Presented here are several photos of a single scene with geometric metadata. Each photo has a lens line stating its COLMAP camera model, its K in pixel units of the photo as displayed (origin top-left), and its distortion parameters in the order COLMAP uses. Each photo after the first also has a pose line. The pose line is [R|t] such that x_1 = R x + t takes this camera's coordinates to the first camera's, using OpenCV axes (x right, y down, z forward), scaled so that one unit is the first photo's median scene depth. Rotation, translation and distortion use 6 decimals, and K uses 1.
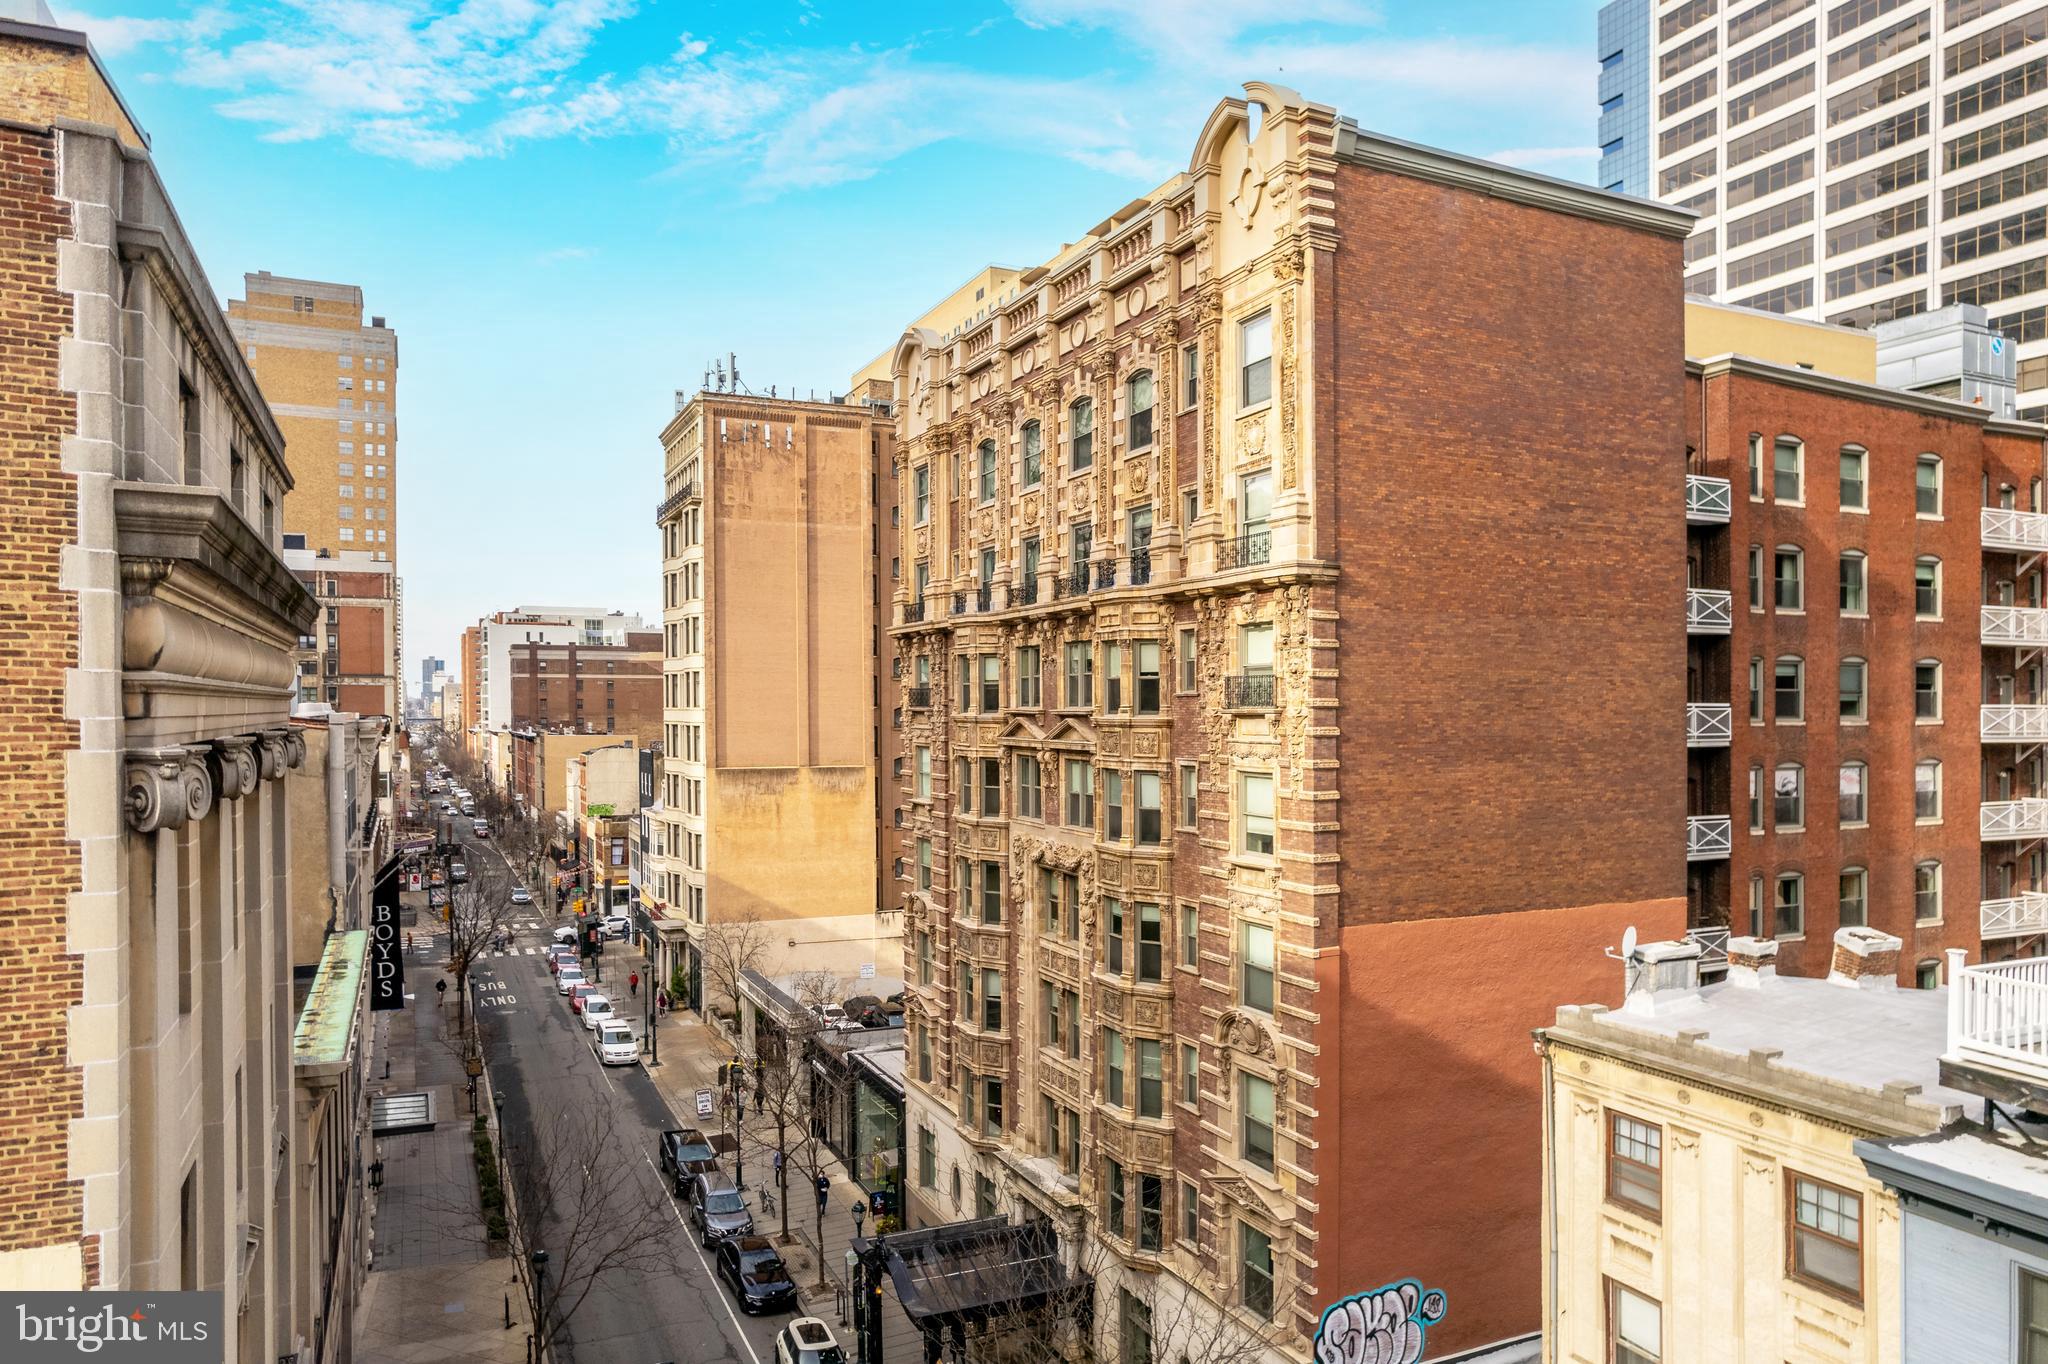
lens RADIAL K [[1308.2, 0, 1025.3], [0, 1308.2, 712.3], [0, 0, 1]] dist [-0.001939, 0.000486]
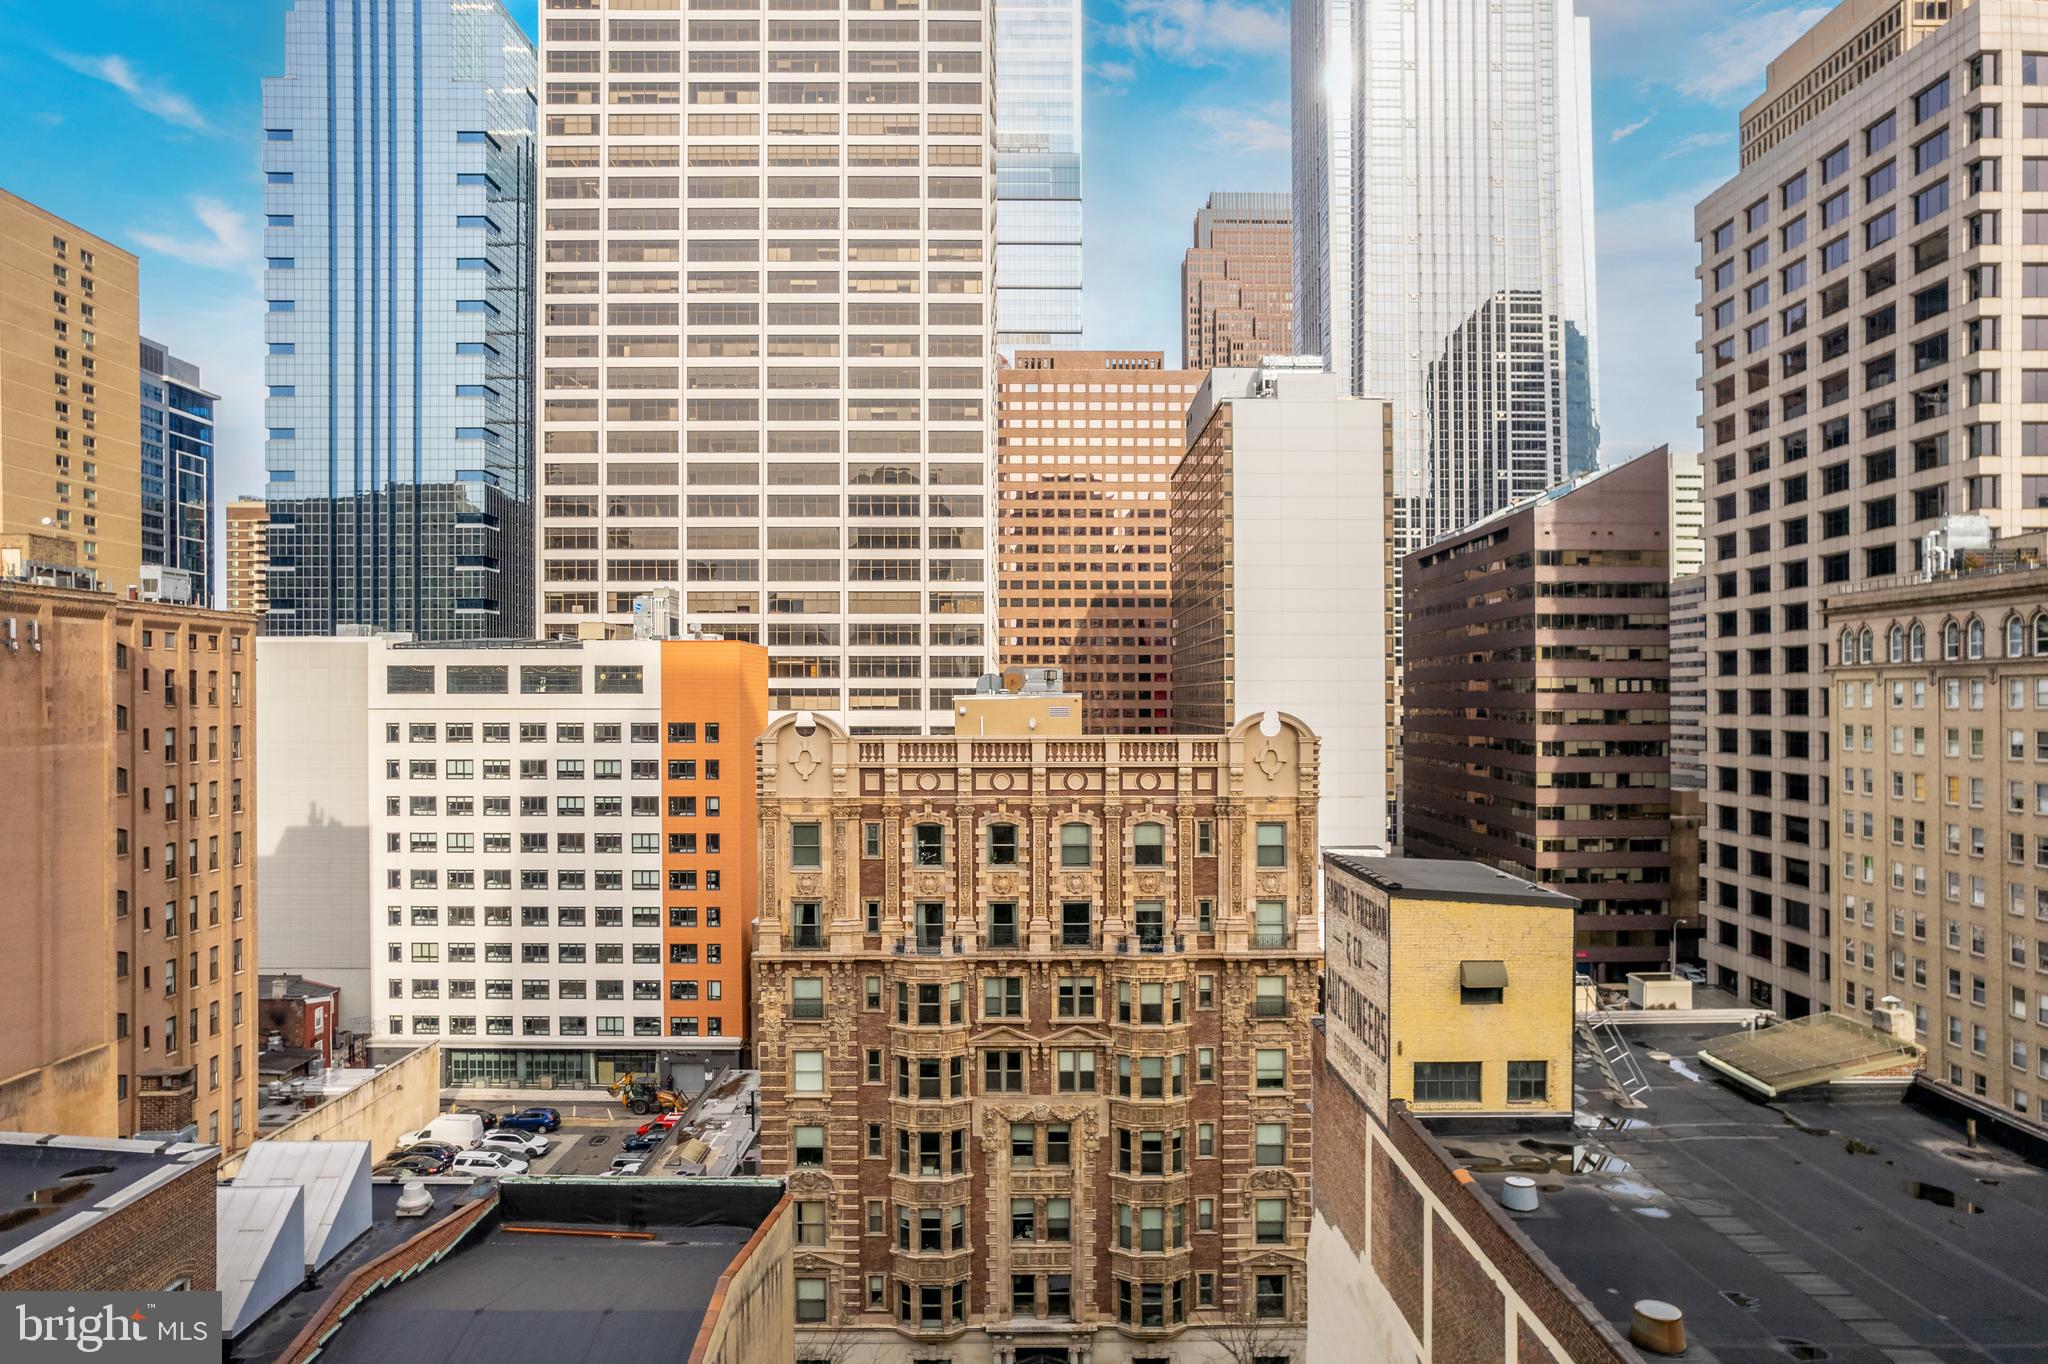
lens RADIAL K [[1288.1, 0, 1024.0], [0, 1288.1, 682.0], [0, 0, 1]] dist [-0.008822, -0.001009]
pose [[0.416321, 0.006448, 0.909195, -1.264513], [0.005233, 0.999941, -0.009487, -0.355635], [-0.909202, 0.008708, 0.416263, 0.360068]]
